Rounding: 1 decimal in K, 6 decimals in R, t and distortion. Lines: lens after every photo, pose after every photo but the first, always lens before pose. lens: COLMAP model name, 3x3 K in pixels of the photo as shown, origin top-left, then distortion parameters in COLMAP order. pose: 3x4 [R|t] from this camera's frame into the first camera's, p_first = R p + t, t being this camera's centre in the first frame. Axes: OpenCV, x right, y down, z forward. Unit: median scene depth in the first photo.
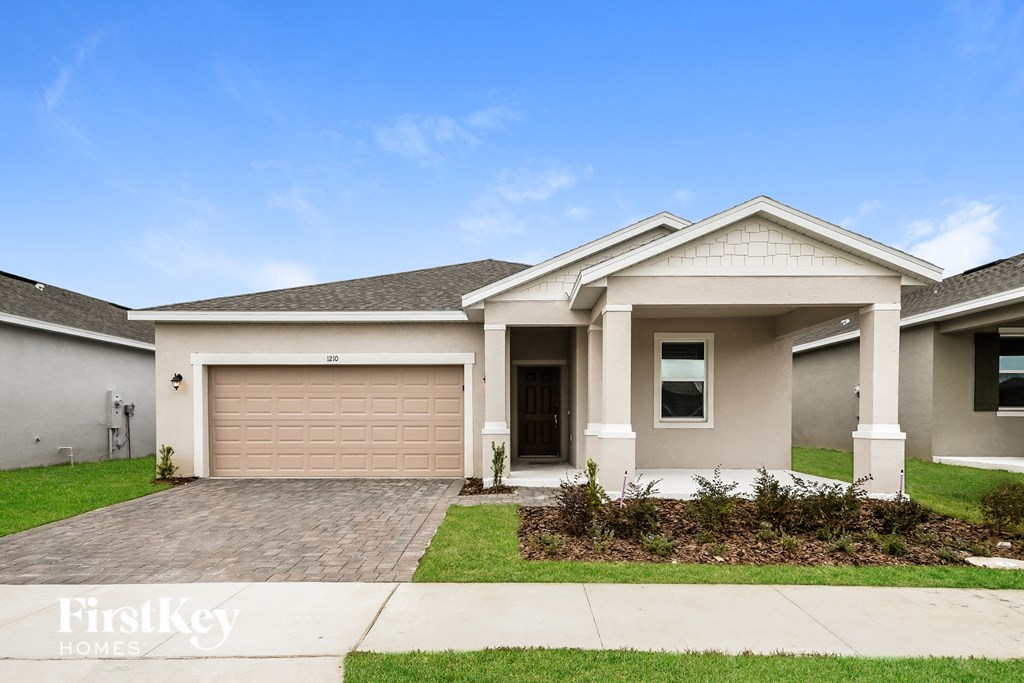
lens RADIAL K [[524.8, 0, 512.5], [0, 524.8, 331.0], [0, 0, 1]] dist [0.003697, 0.000257]
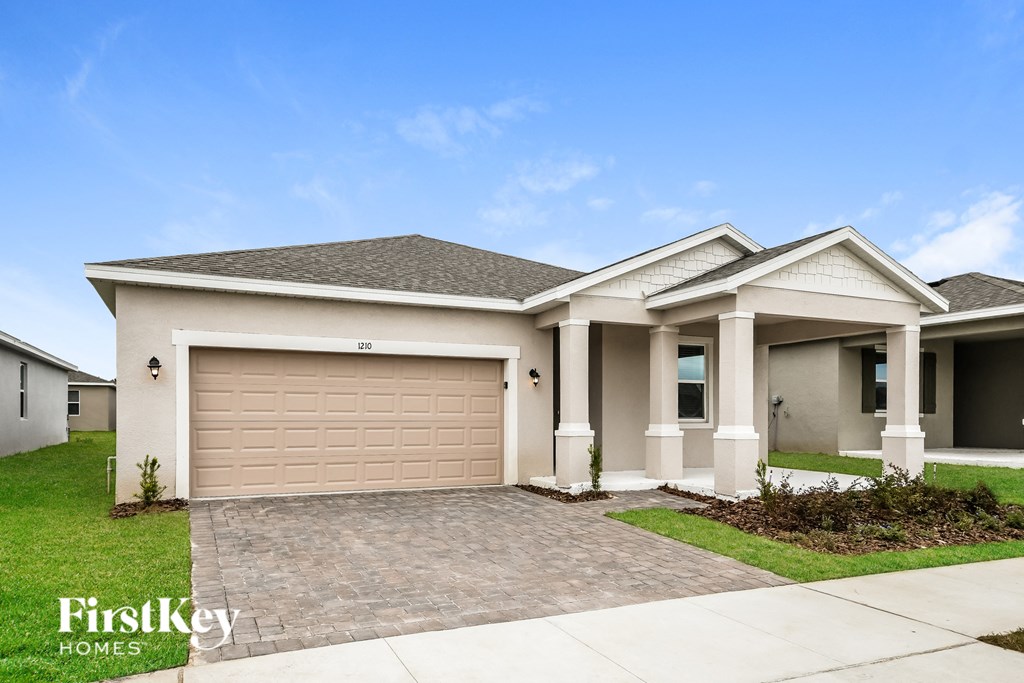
lens RADIAL K [[608.8, 0, 456.5], [0, 608.8, 316.1], [0, 0, 1]] dist [0.000417, 0.001062]
pose [[0.921982, 0.064936, 0.381750, -0.576189], [-0.066271, 0.997755, -0.009665, 0.005954], [-0.381521, -0.016389, 0.924215, 0.070865]]
